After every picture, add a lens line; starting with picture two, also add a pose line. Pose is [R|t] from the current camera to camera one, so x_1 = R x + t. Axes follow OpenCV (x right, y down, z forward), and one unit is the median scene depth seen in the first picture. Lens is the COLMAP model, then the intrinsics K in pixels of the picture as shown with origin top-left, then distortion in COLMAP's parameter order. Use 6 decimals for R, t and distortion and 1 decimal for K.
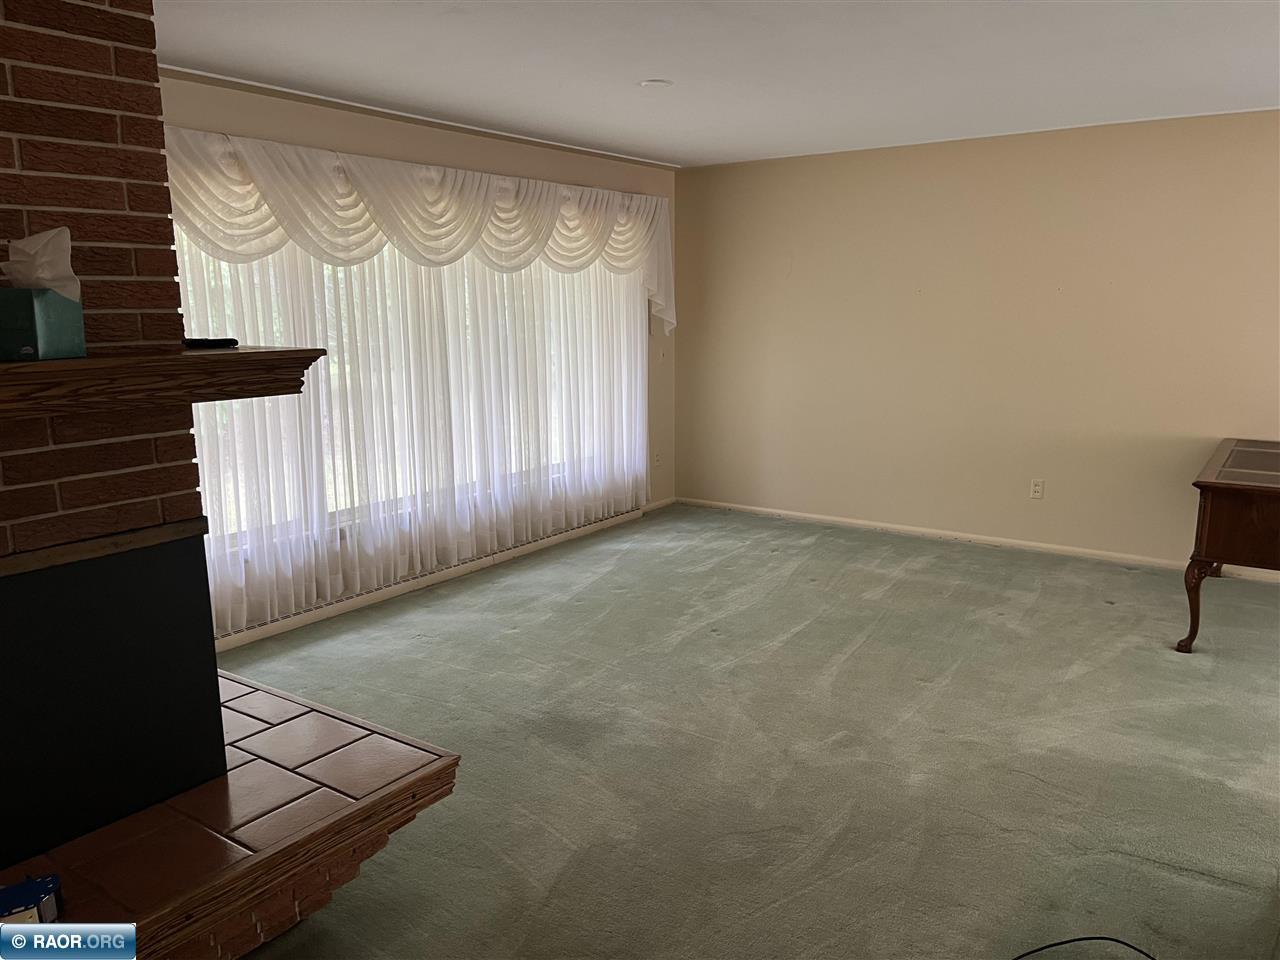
lens RADIAL K [[961.5, 0, 649.4], [0, 961.5, 489.7], [0, 0, 1]] dist [0.059239, -0.082806]
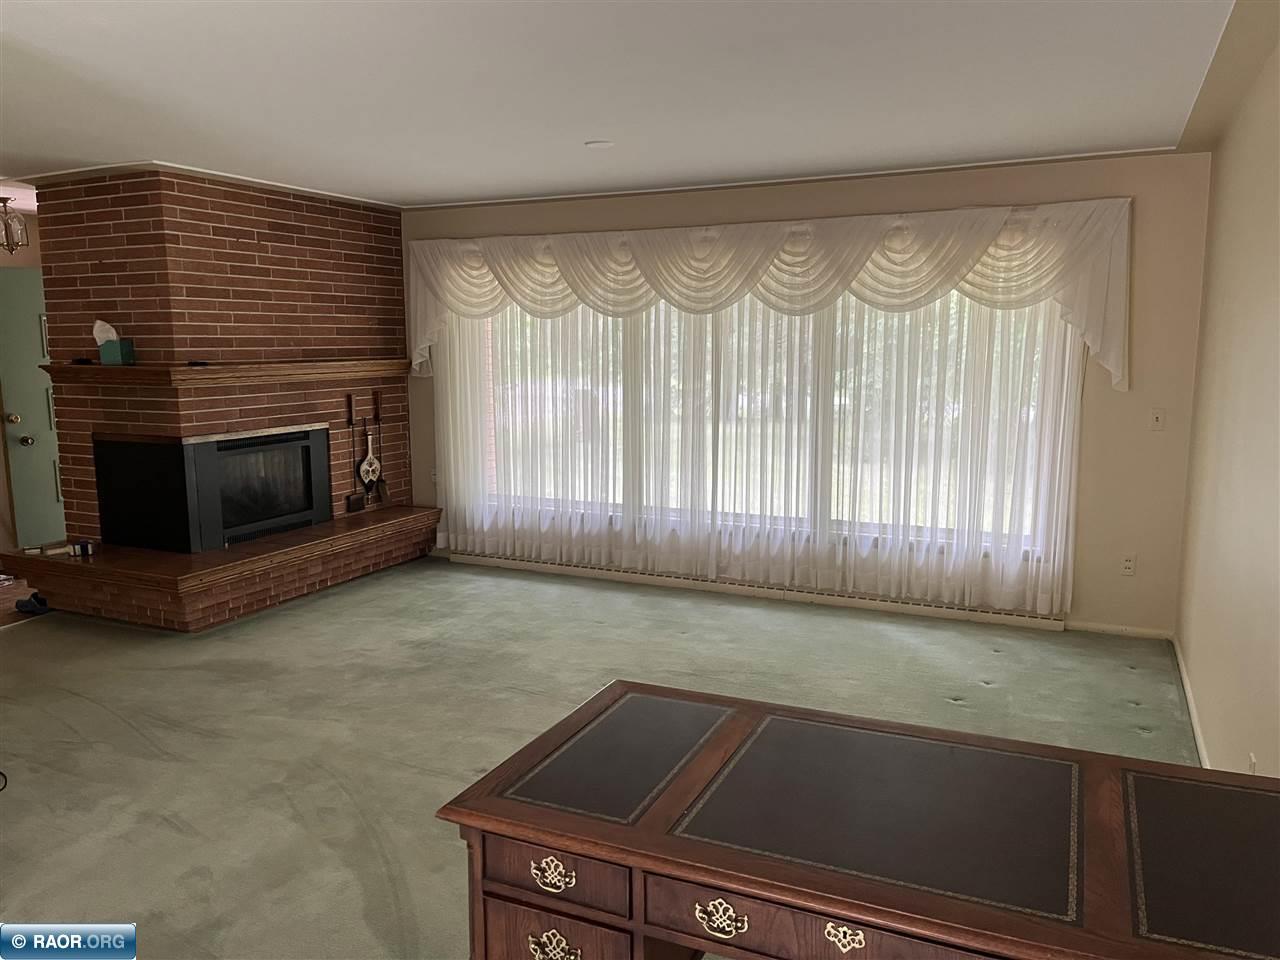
lens RADIAL K [[961.5, 0, 647.4], [0, 961.5, 485.0], [0, 0, 1]] dist [0.059239, -0.082806]
pose [[0.171078, 0.155860, -0.972851, 1.223150], [-0.186963, 0.974603, 0.123263, -0.216980], [0.967356, 0.160800, 0.195873, 1.000656]]
